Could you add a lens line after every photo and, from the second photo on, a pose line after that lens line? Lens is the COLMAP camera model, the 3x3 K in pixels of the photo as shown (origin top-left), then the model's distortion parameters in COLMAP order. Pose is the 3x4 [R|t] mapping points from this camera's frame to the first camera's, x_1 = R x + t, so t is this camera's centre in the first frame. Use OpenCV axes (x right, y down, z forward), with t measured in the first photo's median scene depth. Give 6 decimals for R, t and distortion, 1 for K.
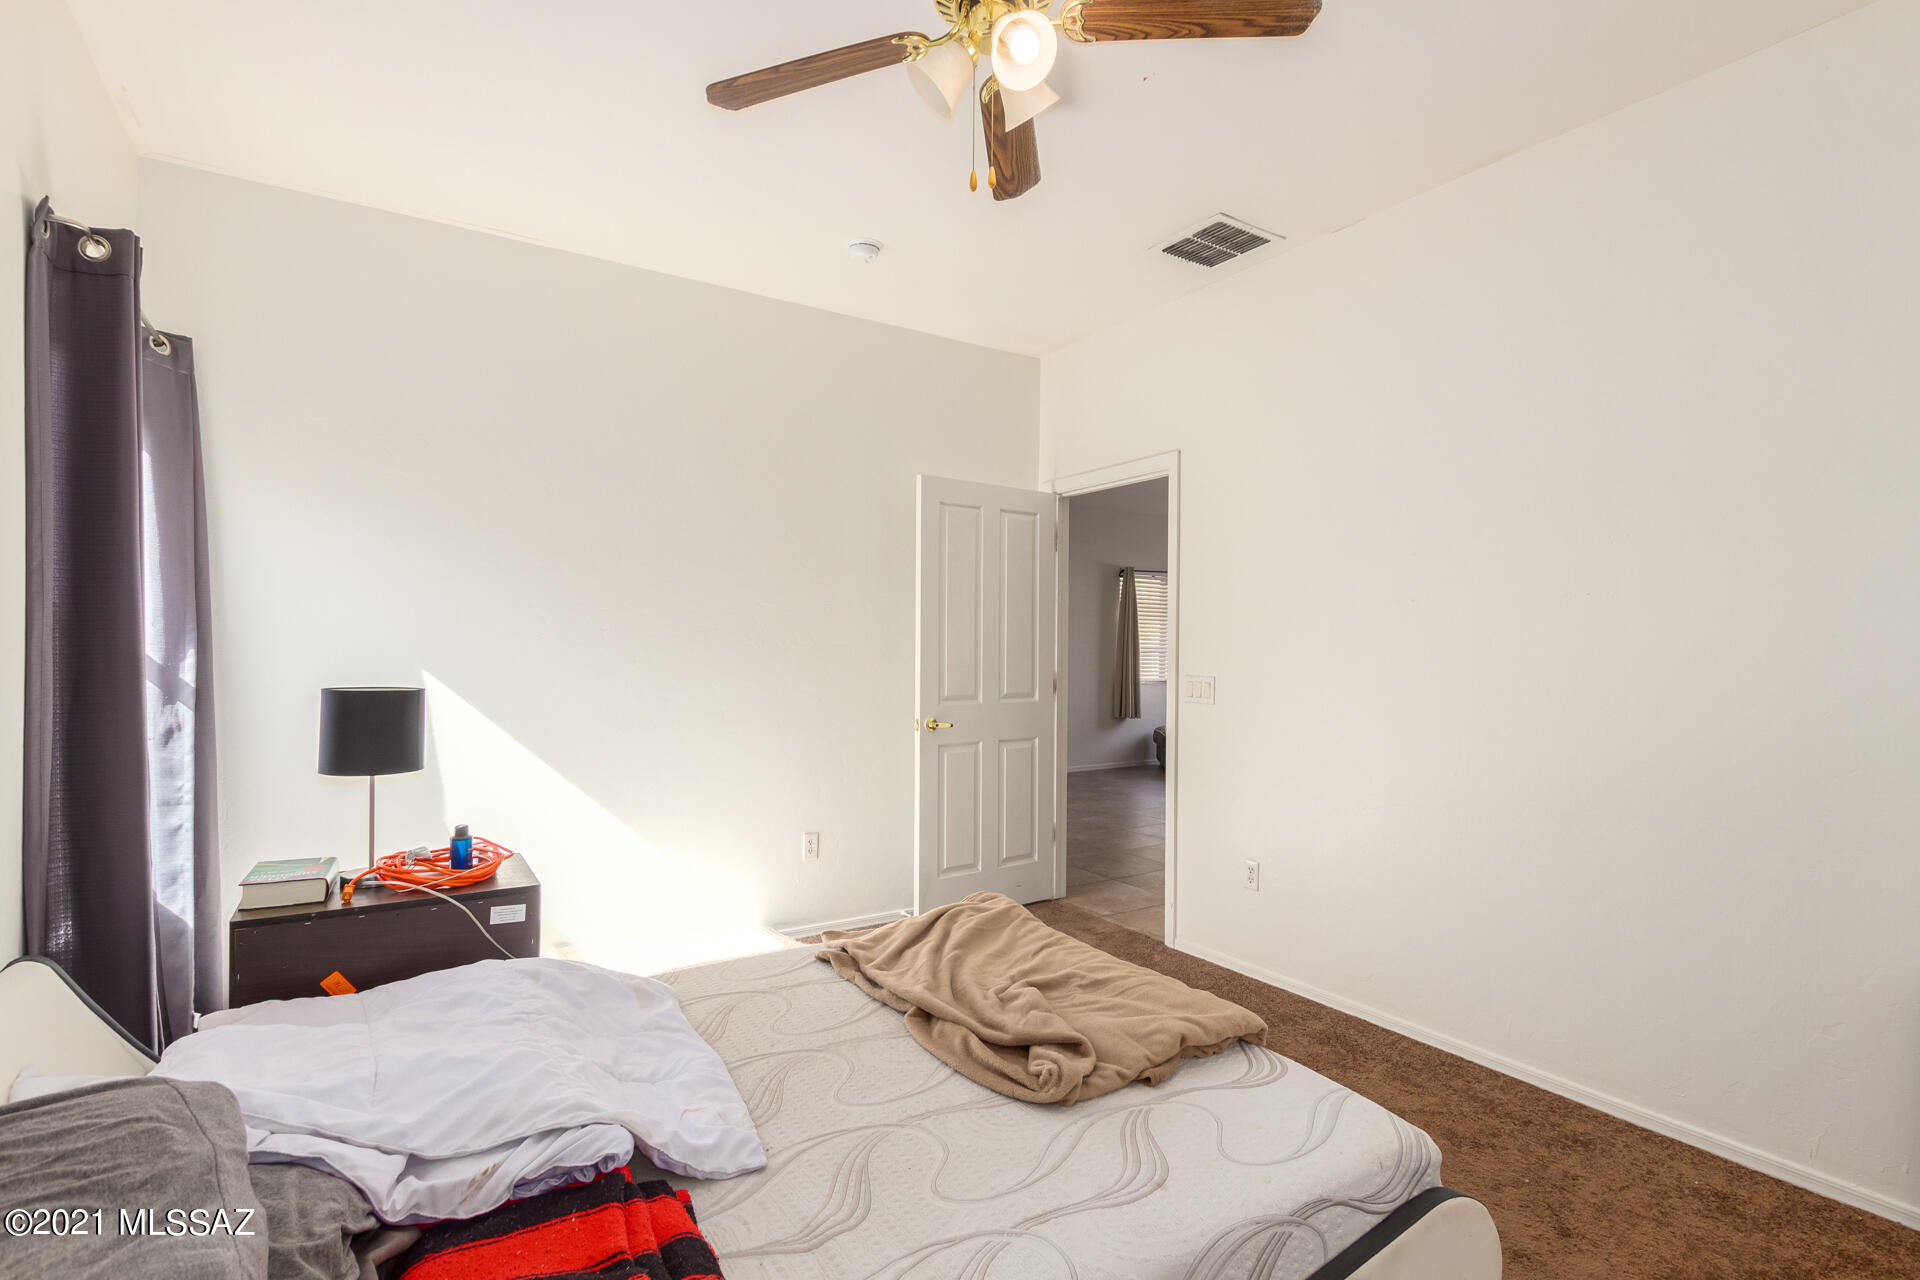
lens RADIAL K [[896.5, 0, 964.7], [0, 896.5, 648.6], [0, 0, 1]] dist [0.001074, -0.000820]
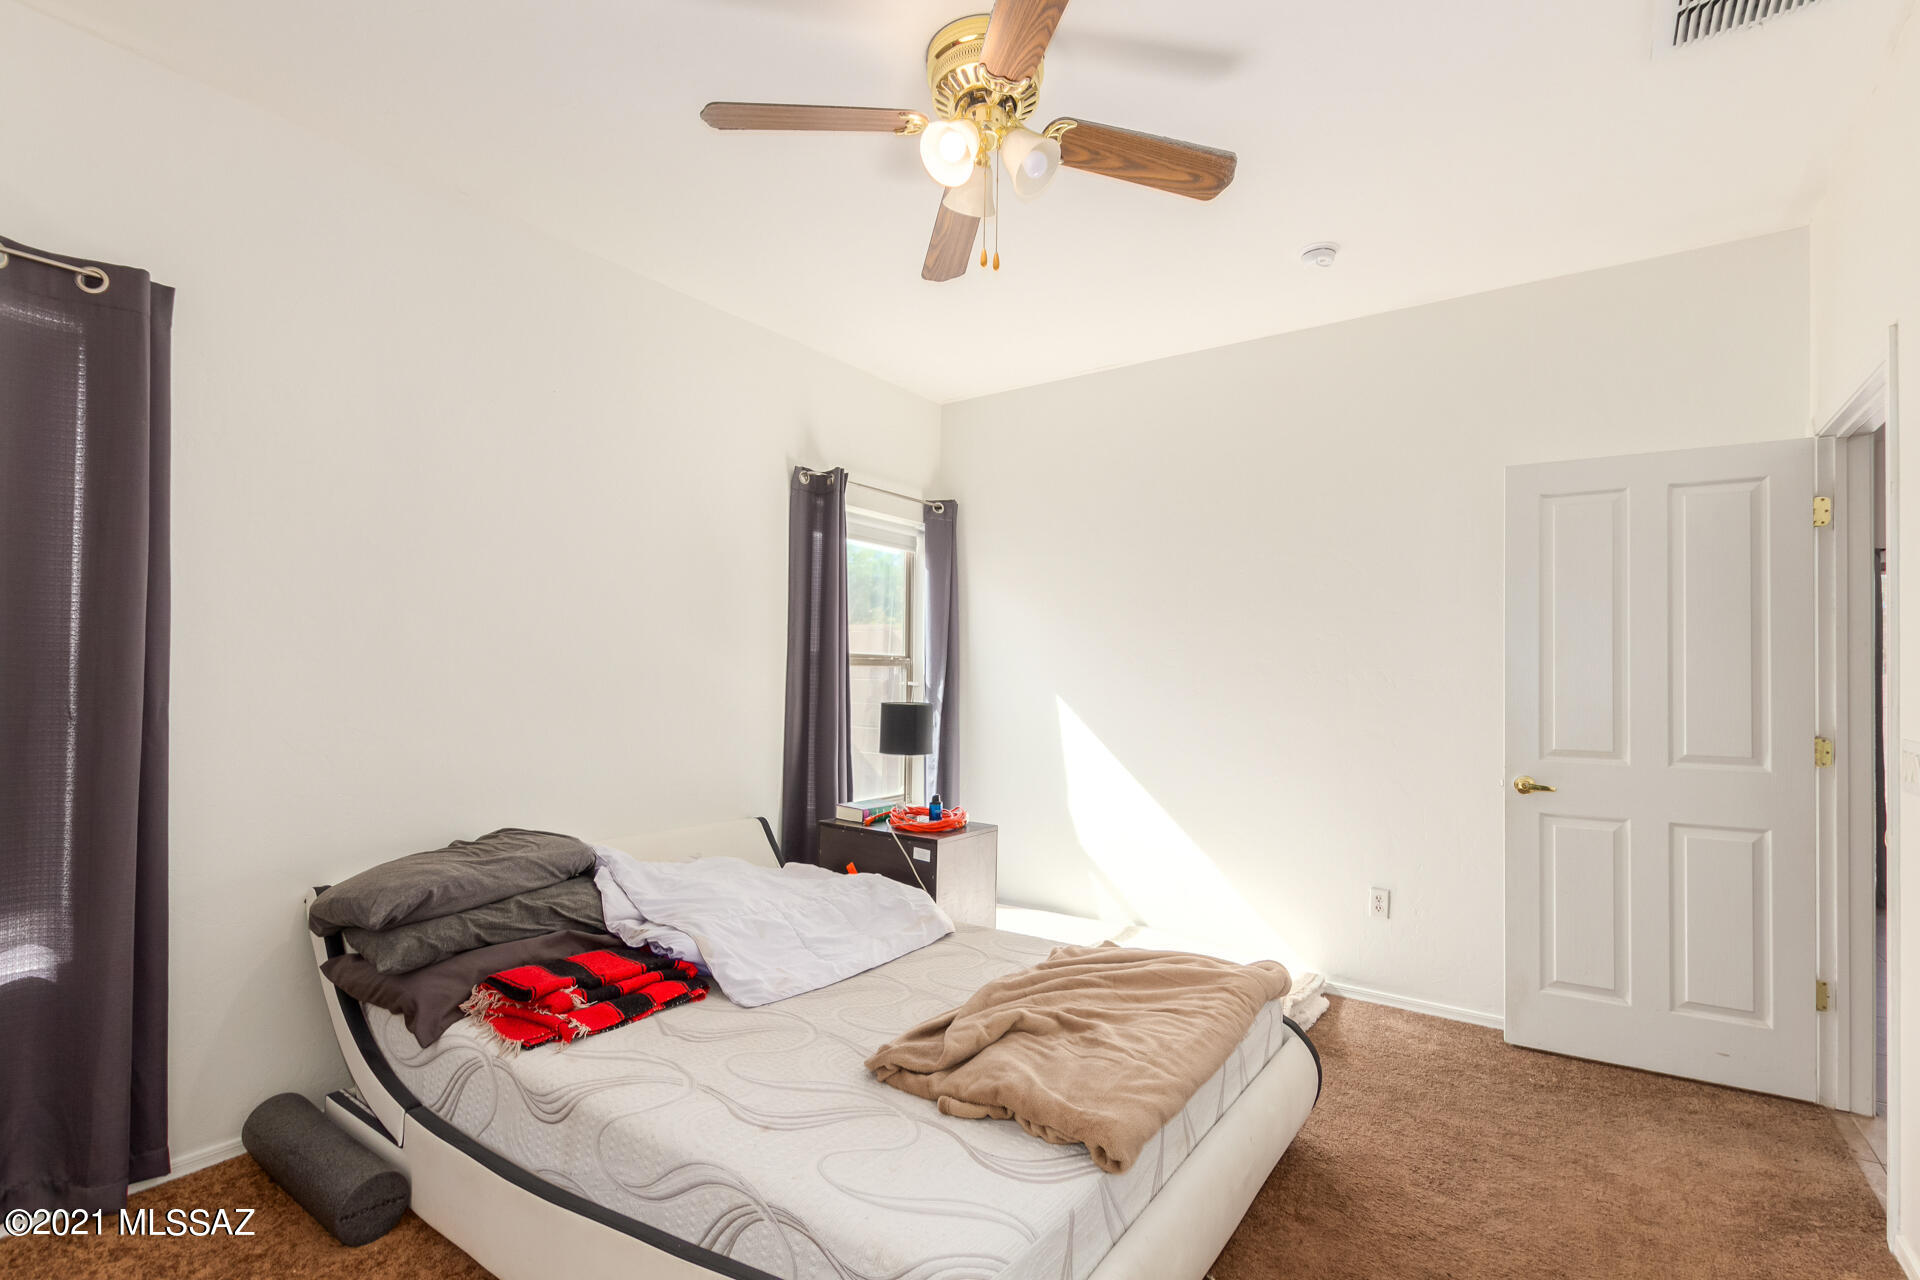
lens RADIAL K [[896.5, 0, 1004.7], [0, 896.5, 658.5], [0, 0, 1]] dist [0.001074, -0.000820]
pose [[0.389127, -0.020327, -0.920960, 0.929518], [-0.012778, 0.999541, -0.027460, 0.005587], [0.921095, 0.022453, 0.388689, 0.526113]]
